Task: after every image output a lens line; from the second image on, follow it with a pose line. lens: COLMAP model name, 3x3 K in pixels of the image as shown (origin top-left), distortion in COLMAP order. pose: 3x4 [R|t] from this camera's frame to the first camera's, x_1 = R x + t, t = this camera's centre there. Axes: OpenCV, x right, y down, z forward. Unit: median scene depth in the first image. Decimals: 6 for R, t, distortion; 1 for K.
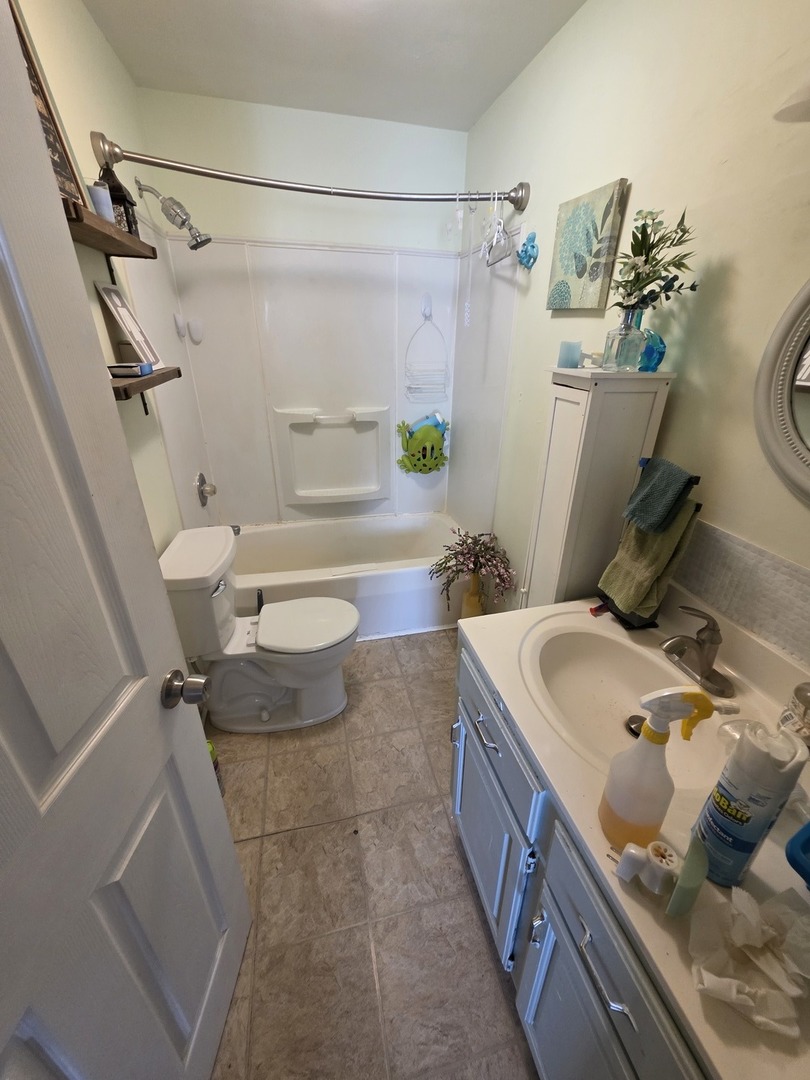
lens RADIAL K [[431.0, 0, 410.5], [0, 431.0, 538.3], [0, 0, 1]] dist [-0.000729, 0.001649]
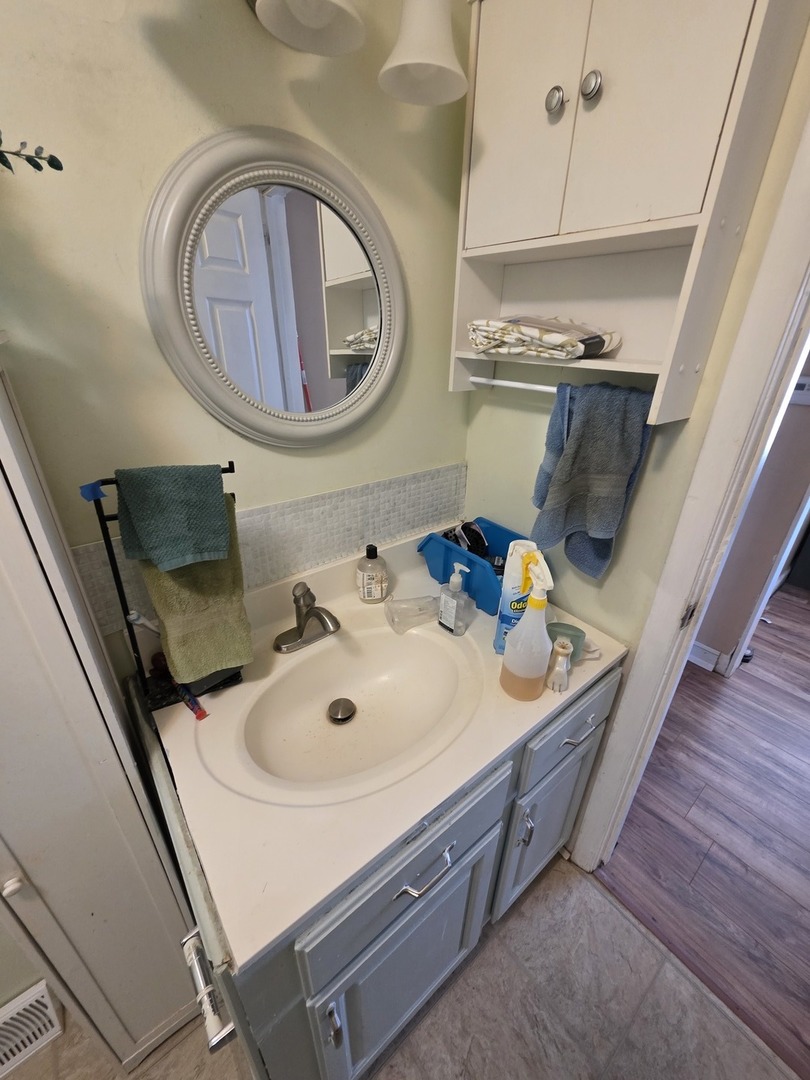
lens RADIAL K [[431.0, 0, 405.0], [0, 431.0, 533.6], [0, 0, 1]] dist [-0.000729, 0.001649]
pose [[-0.412164, -0.400328, 0.818449, -0.159152], [0.374025, 0.744773, 0.552647, -0.354938], [-0.830799, 0.533901, -0.157236, 0.907840]]
